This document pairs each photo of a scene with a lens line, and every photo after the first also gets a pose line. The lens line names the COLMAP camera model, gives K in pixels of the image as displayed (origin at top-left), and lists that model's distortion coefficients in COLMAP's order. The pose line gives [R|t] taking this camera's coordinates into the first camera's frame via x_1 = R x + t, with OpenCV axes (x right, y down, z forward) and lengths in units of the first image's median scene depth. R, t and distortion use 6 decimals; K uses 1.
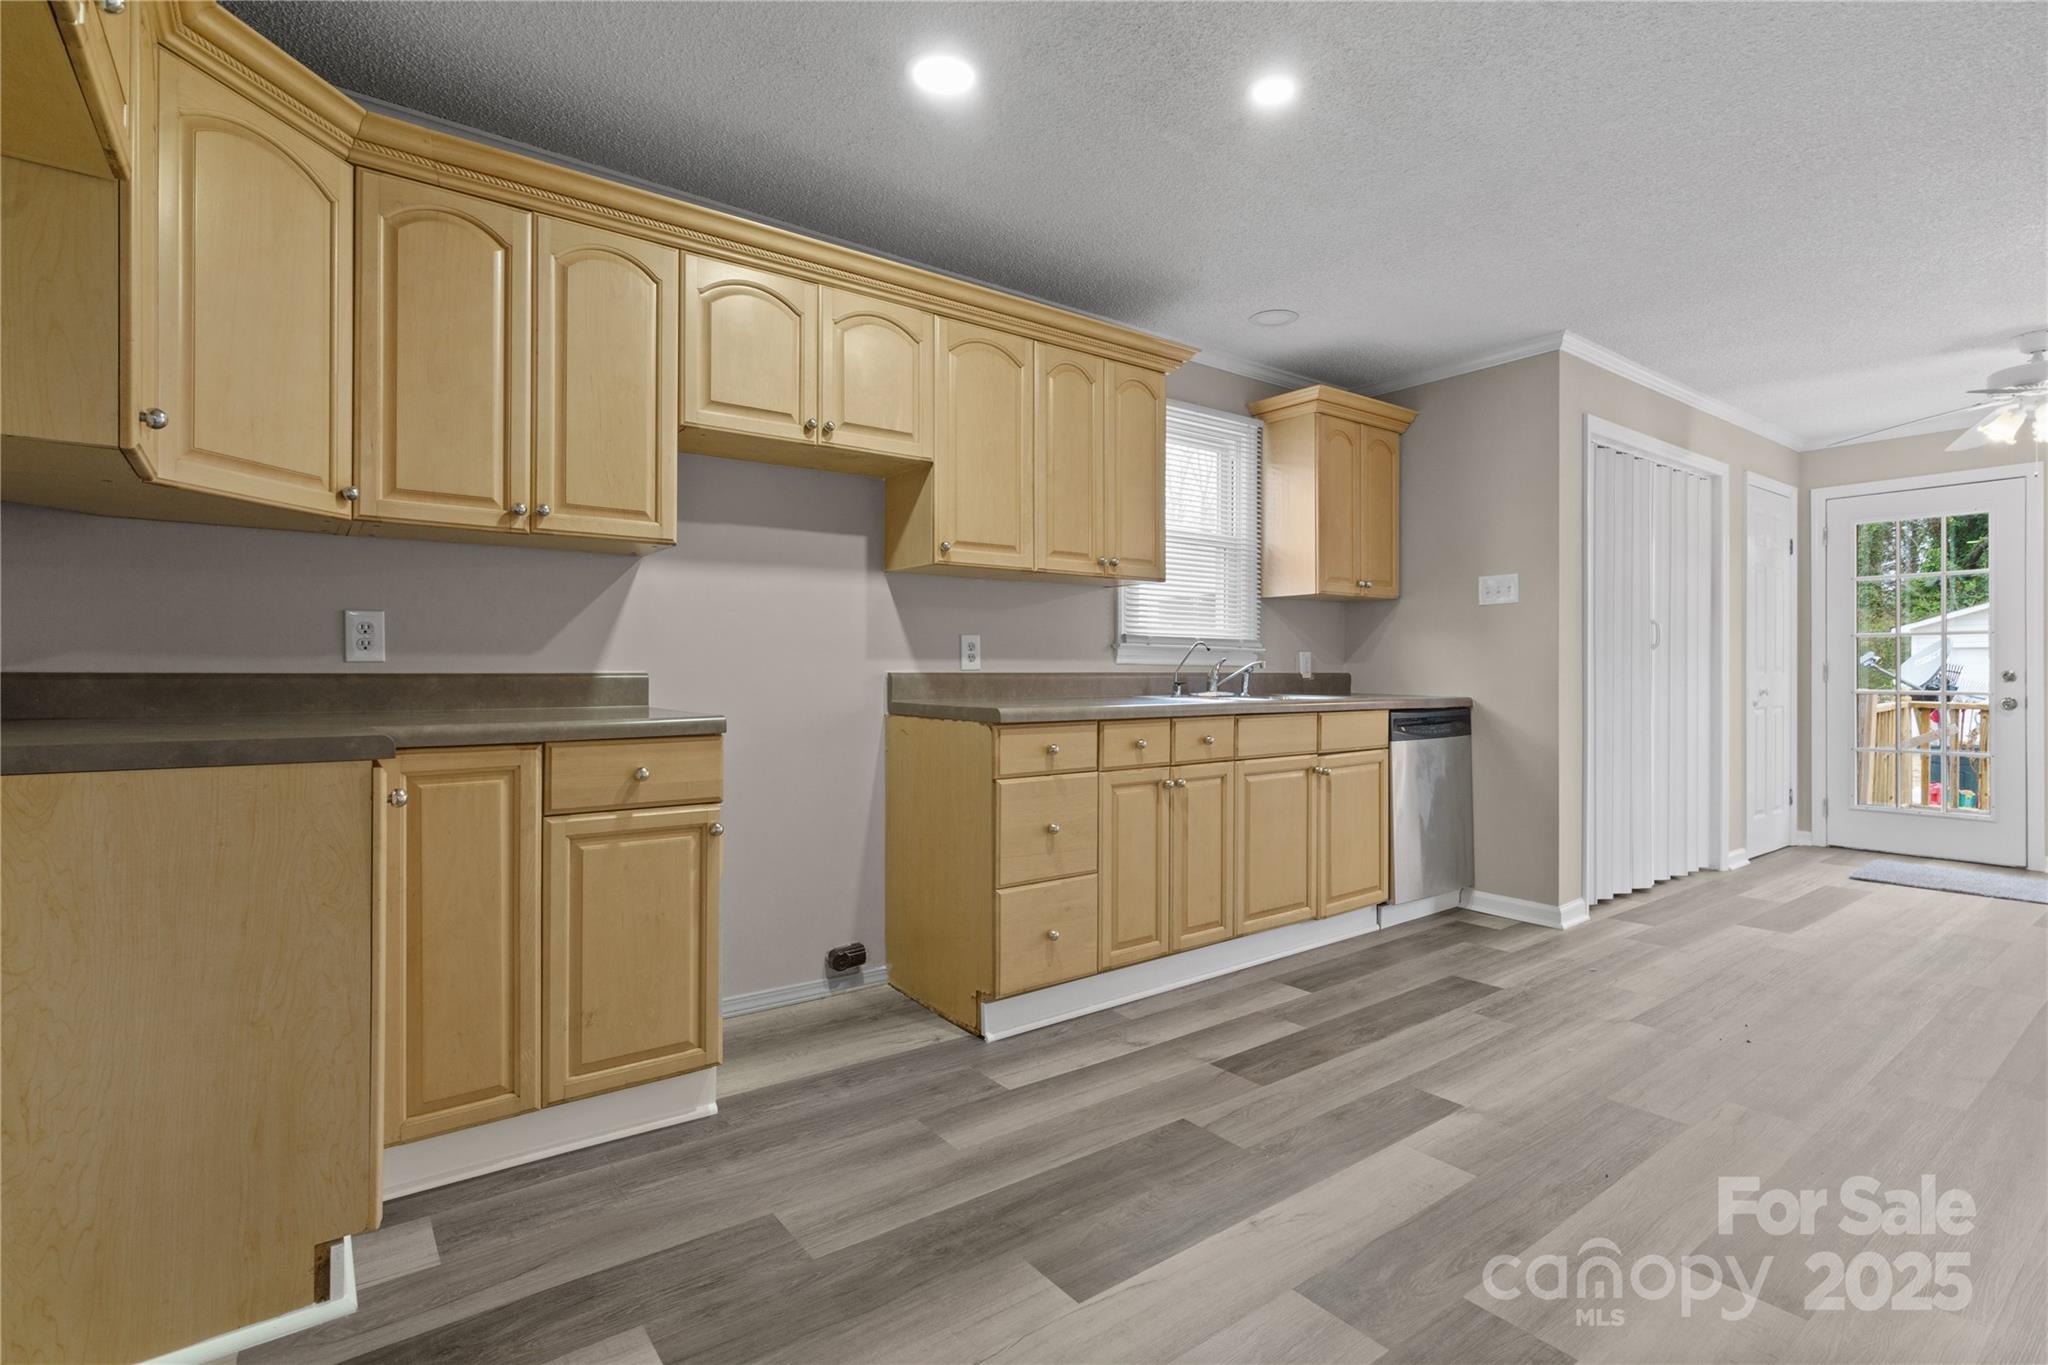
lens RADIAL K [[955.3, 0, 1021.2], [0, 955.3, 673.9], [0, 0, 1]] dist [-0.002579, 0.001402]
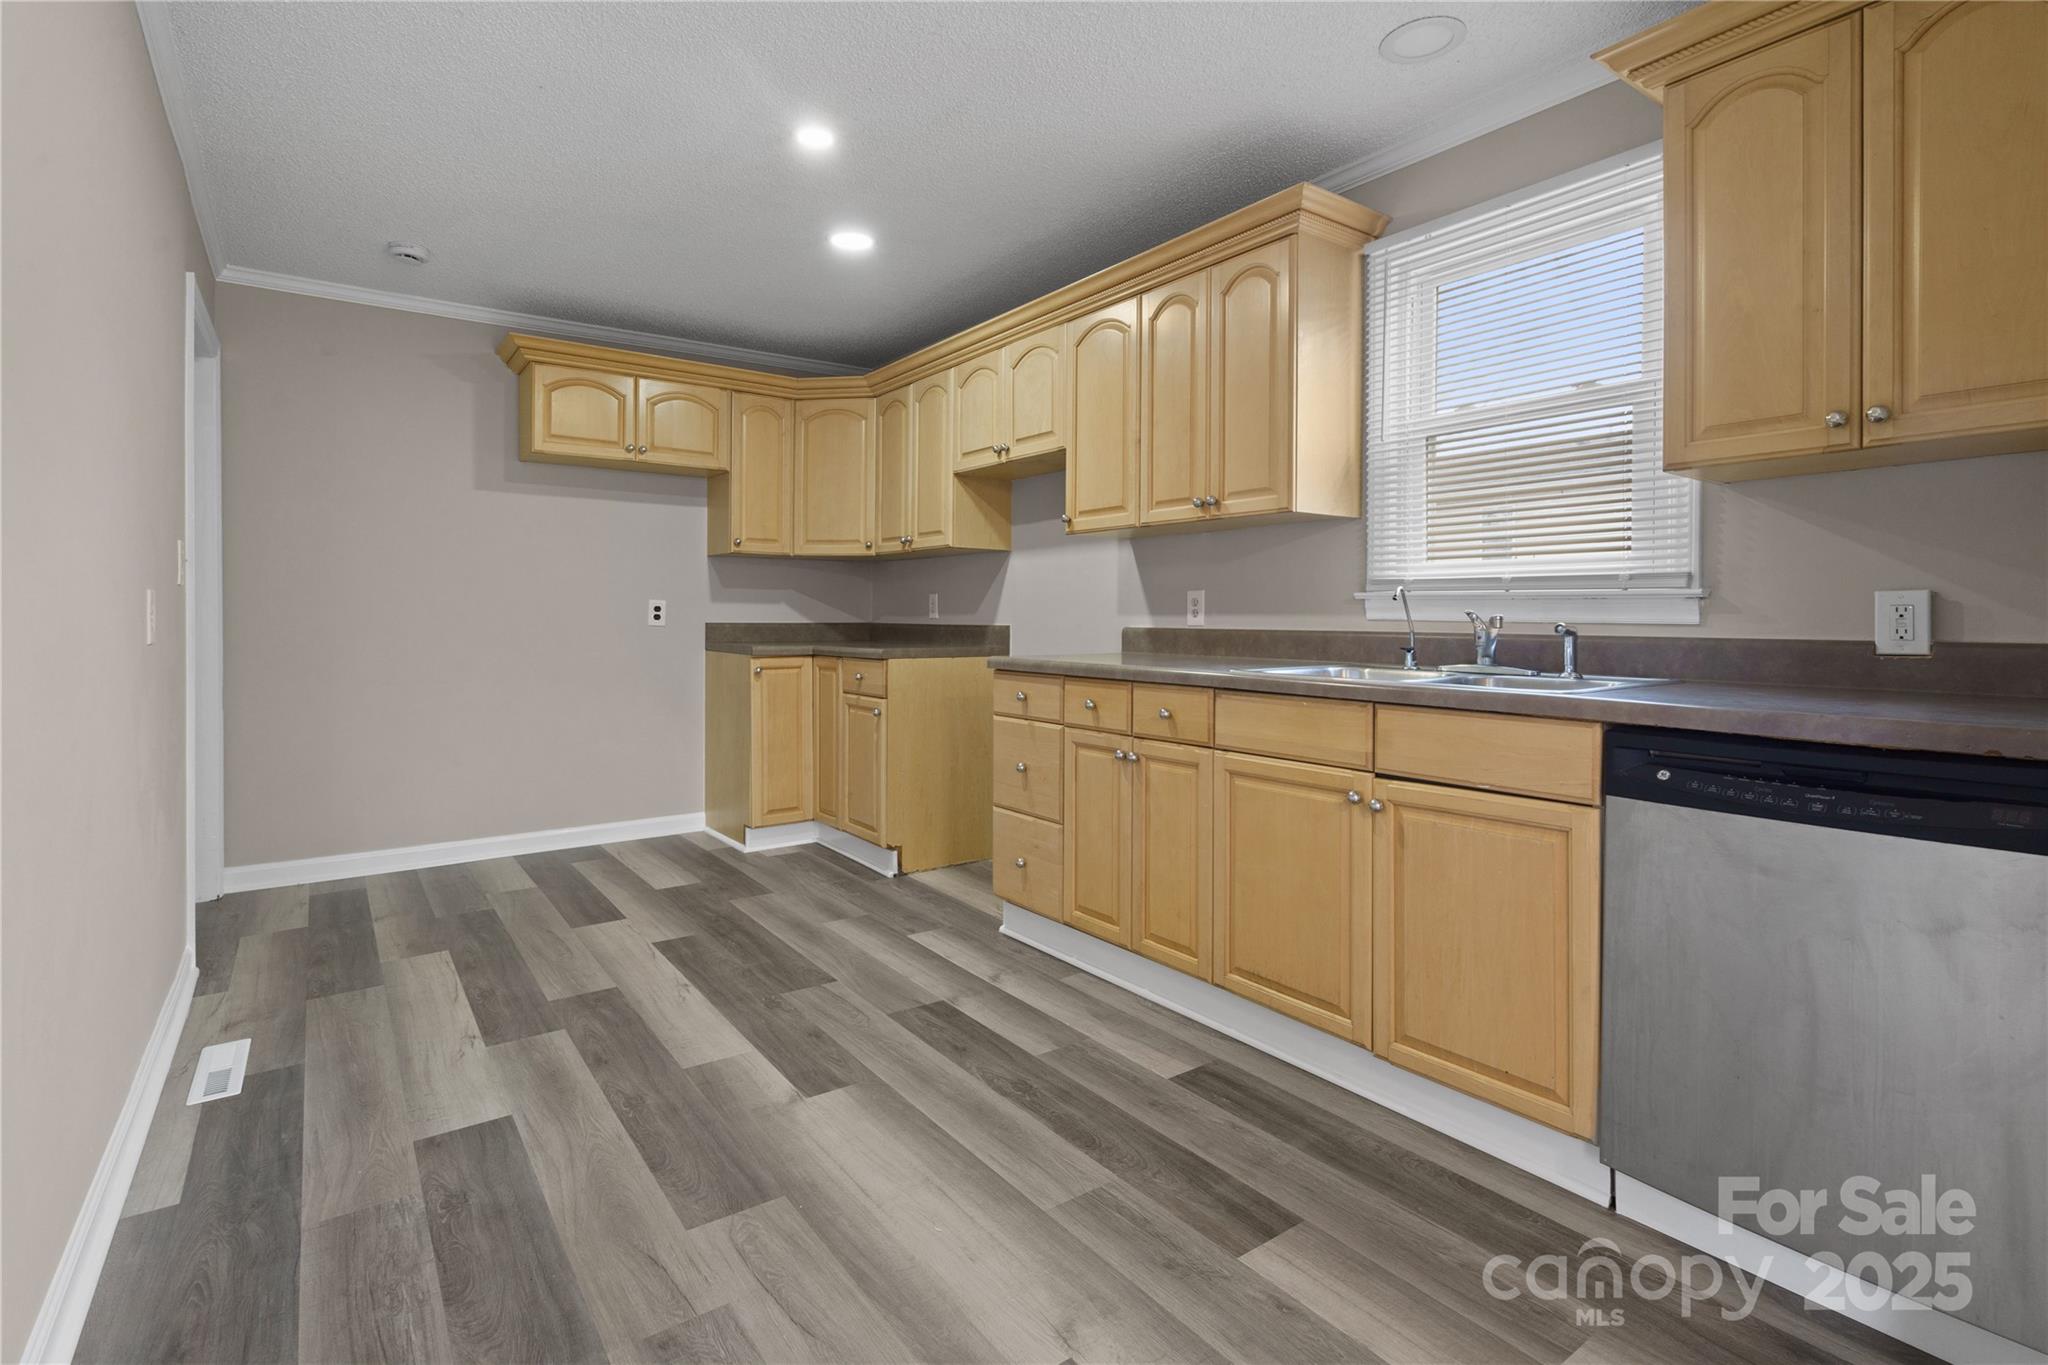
lens RADIAL K [[955.3, 0, 1004.4], [0, 955.3, 625.4], [0, 0, 1]] dist [-0.002579, 0.001402]
pose [[-0.016246, 0.005999, -0.999850, 1.002251], [-0.009673, 0.999934, 0.006156, -0.009296], [0.999821, 0.009772, -0.016187, 0.870191]]
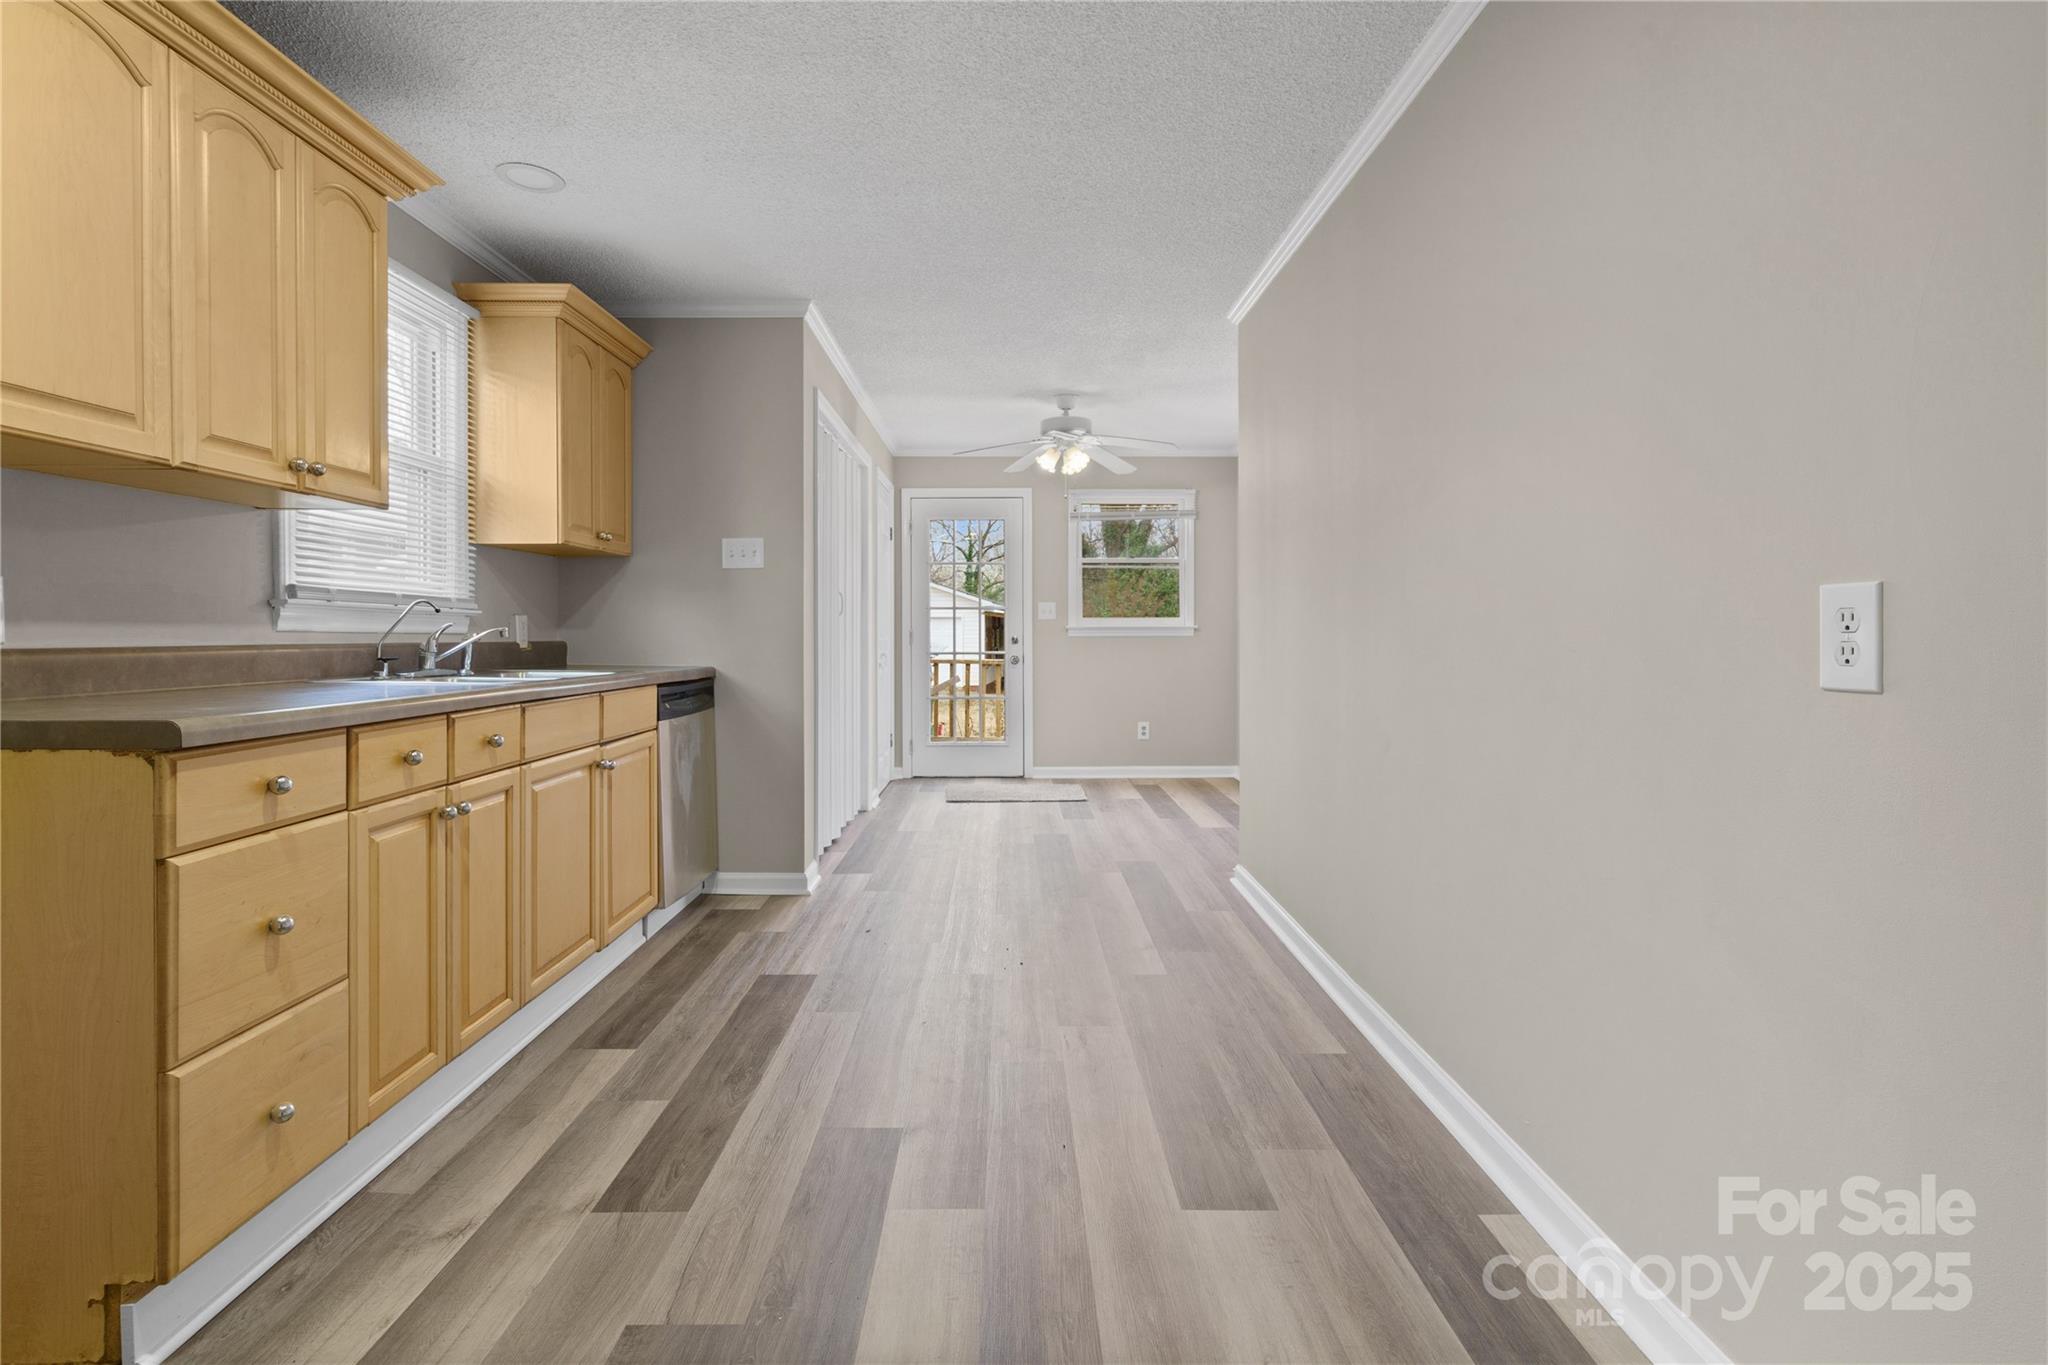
lens RADIAL K [[955.3, 0, 996.3], [0, 955.3, 640.9], [0, 0, 1]] dist [-0.002579, 0.001402]
pose [[0.604483, -0.006674, 0.796590, -0.139161], [0.003729, 0.999978, 0.005548, -0.006526], [-0.796609, -0.000383, 0.604495, 0.280903]]
